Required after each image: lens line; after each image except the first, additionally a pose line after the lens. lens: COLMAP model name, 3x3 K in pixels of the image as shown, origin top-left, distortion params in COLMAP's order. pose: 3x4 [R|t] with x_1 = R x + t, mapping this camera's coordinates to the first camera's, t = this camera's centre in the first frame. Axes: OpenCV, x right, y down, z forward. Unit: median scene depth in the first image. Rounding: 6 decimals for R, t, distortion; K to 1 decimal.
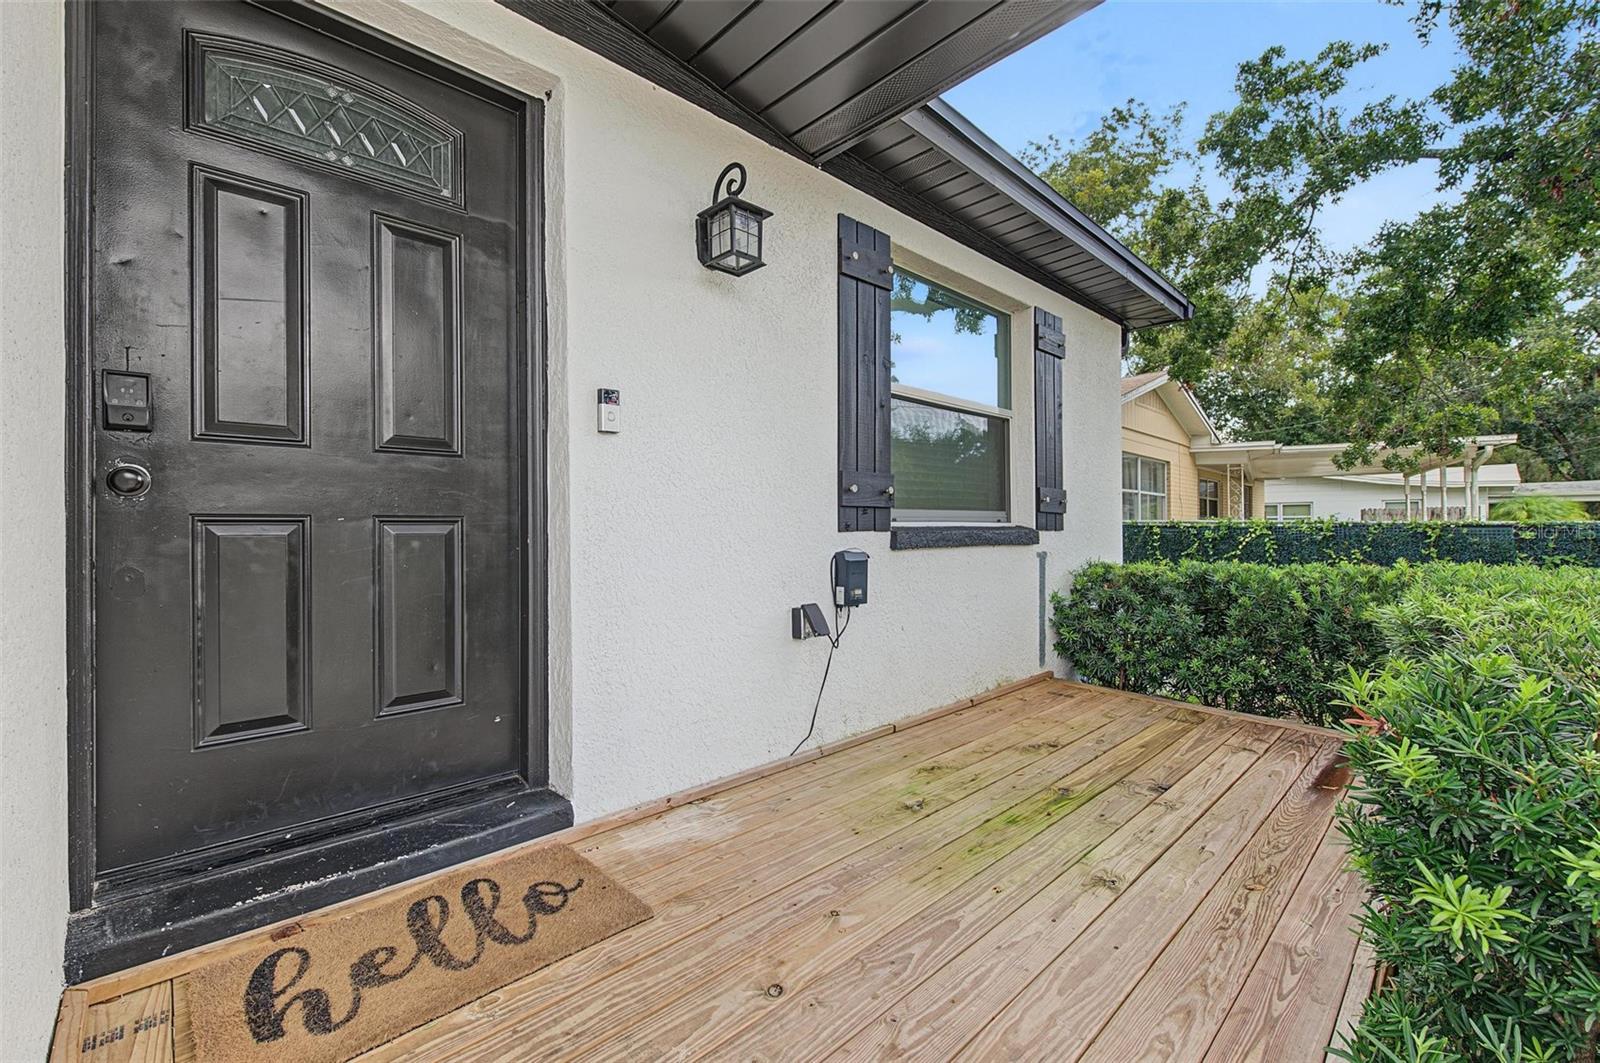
lens RADIAL K [[671.5, 0, 800.0], [0, 671.5, 531.5], [0, 0, 1]] dist [0.000260, 0.000085]
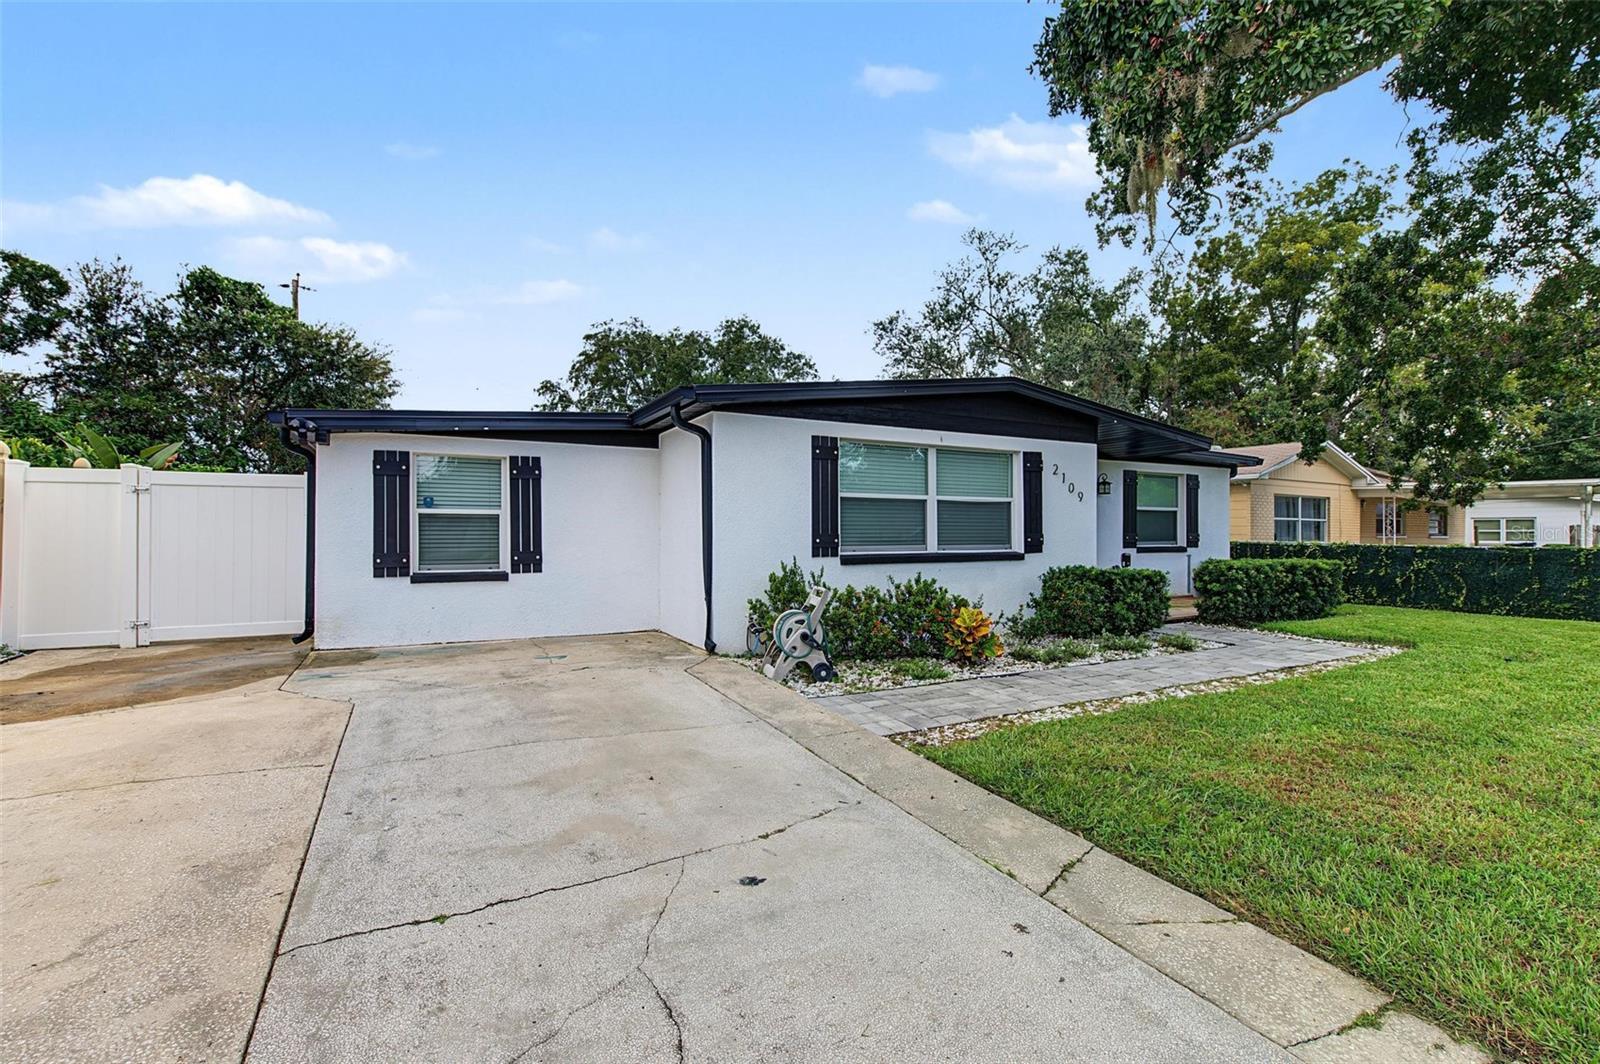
lens RADIAL K [[709.0, 0, 796.6], [0, 709.0, 533.5], [0, 0, 1]] dist [-0.000284, -0.000401]
pose [[0.962733, 0.000624, -0.270452, -0.654958], [-0.002783, 0.999967, -0.007597, -0.049517], [0.270438, 0.008067, 0.962704, -3.509514]]
